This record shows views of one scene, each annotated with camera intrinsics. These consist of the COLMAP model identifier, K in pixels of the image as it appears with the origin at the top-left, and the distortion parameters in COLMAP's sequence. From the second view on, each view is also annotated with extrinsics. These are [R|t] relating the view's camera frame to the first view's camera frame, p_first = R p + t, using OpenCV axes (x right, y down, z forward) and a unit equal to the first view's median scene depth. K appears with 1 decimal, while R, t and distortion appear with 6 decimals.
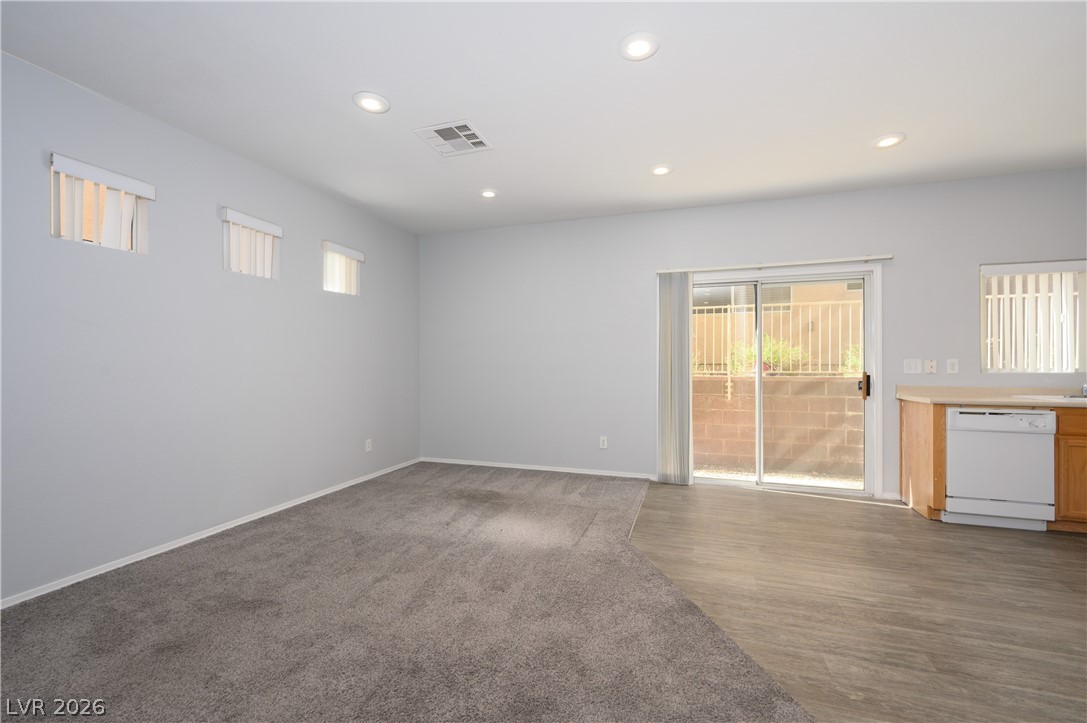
lens RADIAL K [[457.6, 0, 547.9], [0, 457.6, 363.2], [0, 0, 1]] dist [-0.000278, 0.000064]
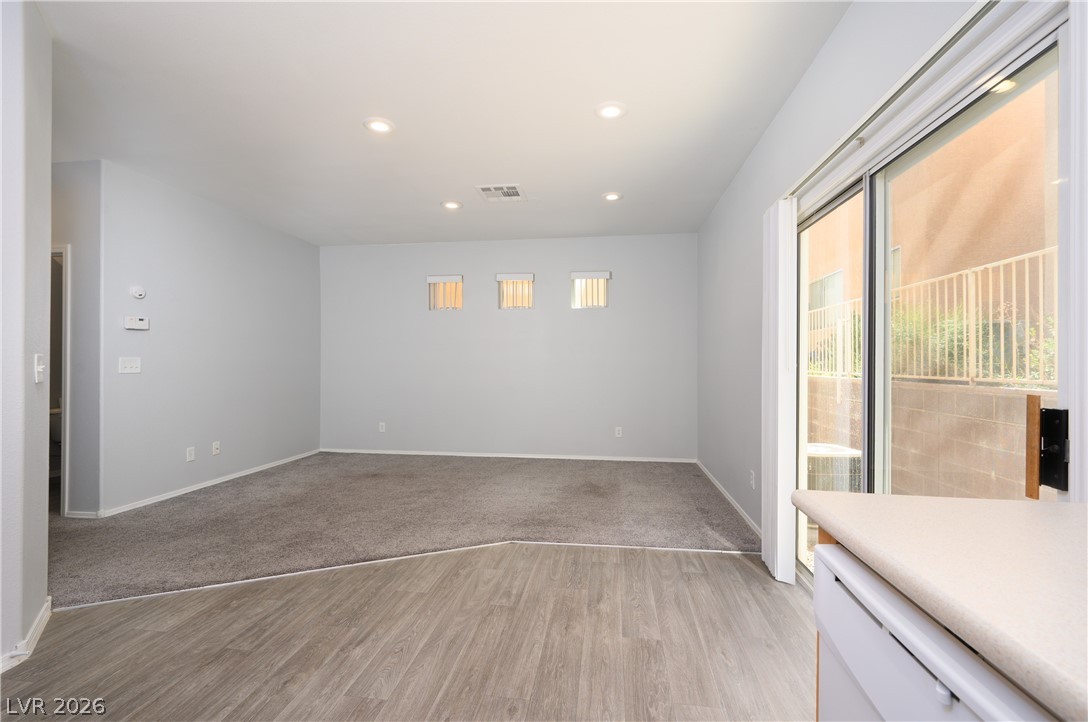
lens RADIAL K [[484.7, 0, 544.0], [0, 484.7, 361.0], [0, 0, 1]] dist [-0.001150, -0.000285]
pose [[0.180049, -0.000918, -0.983657, 1.112877], [-0.001271, 0.999999, -0.001166, -0.001448], [0.983657, 0.001460, 0.180048, 0.807758]]
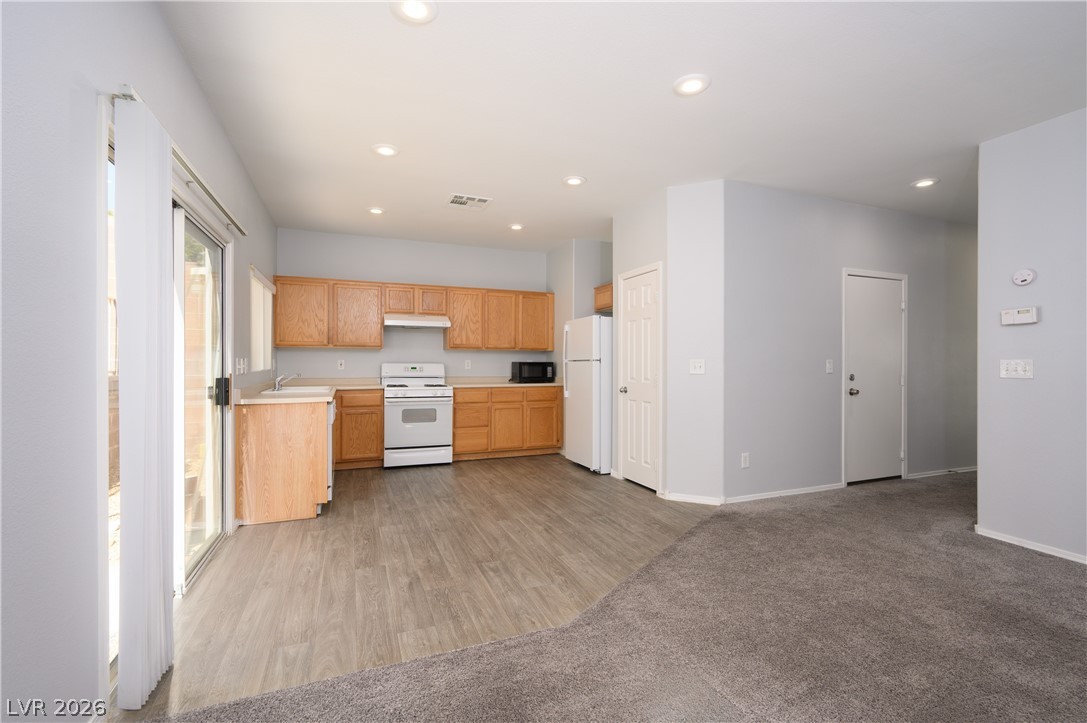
lens RADIAL K [[481.7, 0, 543.5], [0, 481.7, 361.5], [0, 0, 1]] dist [0.001321, 0.000020]
pose [[-0.646162, 0.001236, 0.763199, -0.315683], [-0.001707, 0.999994, -0.003065, -0.000117], [-0.763198, -0.003284, -0.646156, 1.358580]]
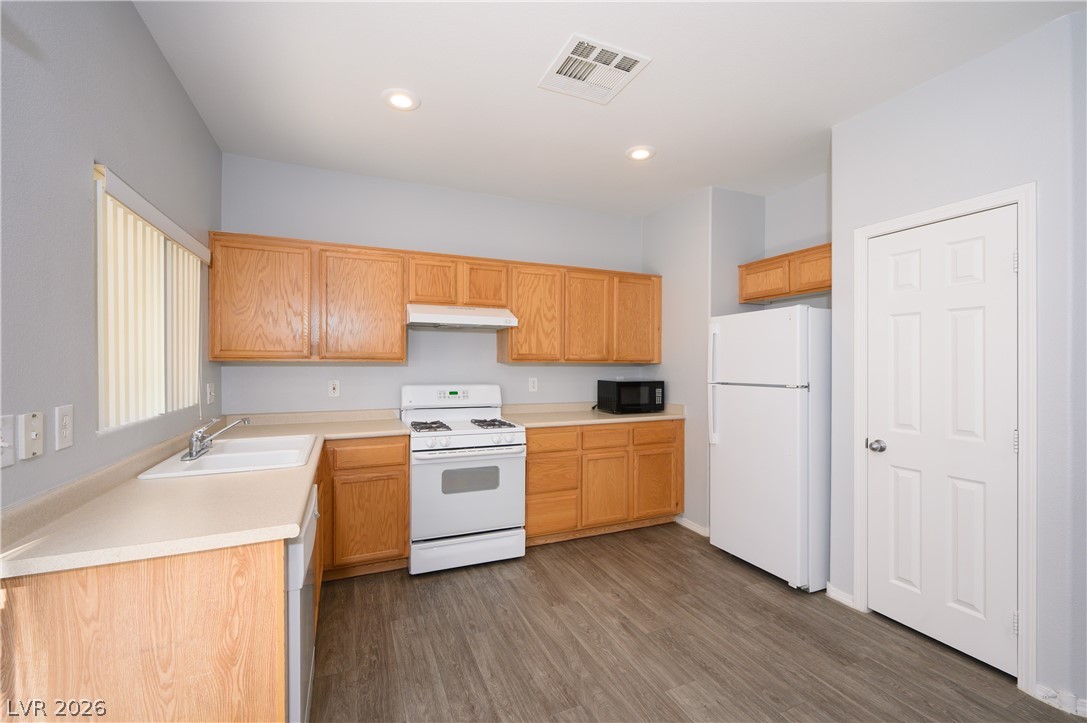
lens RADIAL K [[457.6, 0, 547.9], [0, 457.6, 363.2], [0, 0, 1]] dist [-0.000278, 0.000064]
pose [[-0.669558, -0.001576, 0.742759, 0.442556], [-0.003072, 0.999995, -0.000648, -0.048429], [-0.742754, -0.002716, -0.669559, 1.110229]]
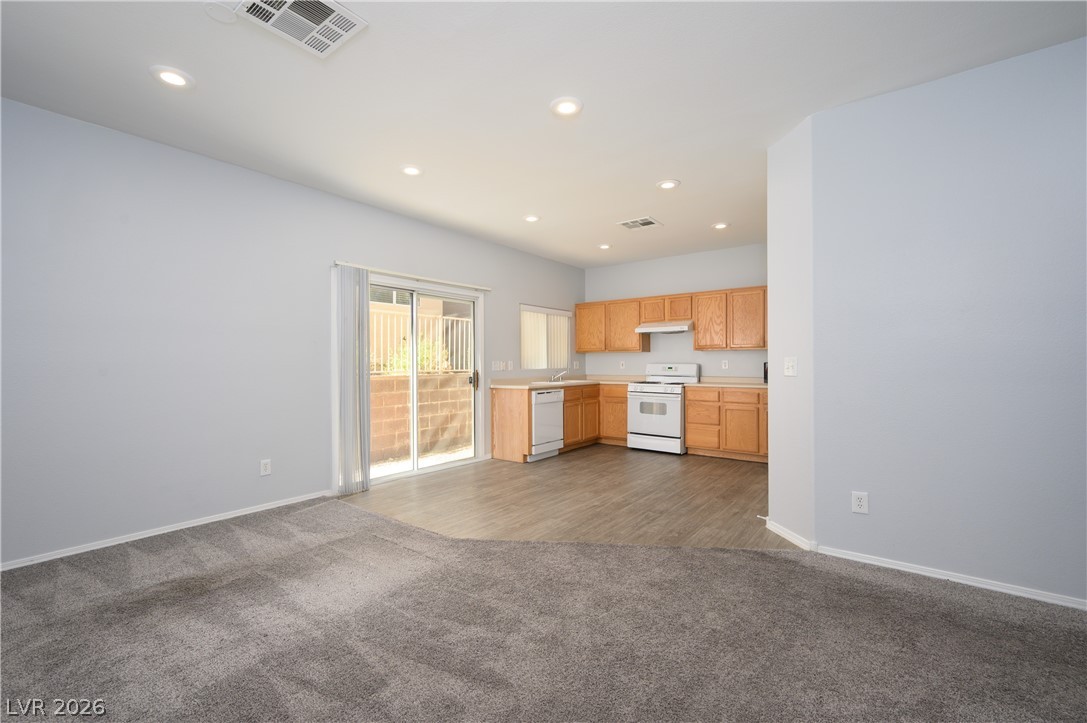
lens RADIAL K [[457.6, 0, 547.9], [0, 457.6, 363.2], [0, 0, 1]] dist [-0.000278, 0.000064]
pose [[0.320222, 0.000051, 0.947343, -0.654477], [0.002094, 0.999998, -0.000762, 0.000022], [-0.947340, 0.002228, 0.320221, 0.433432]]
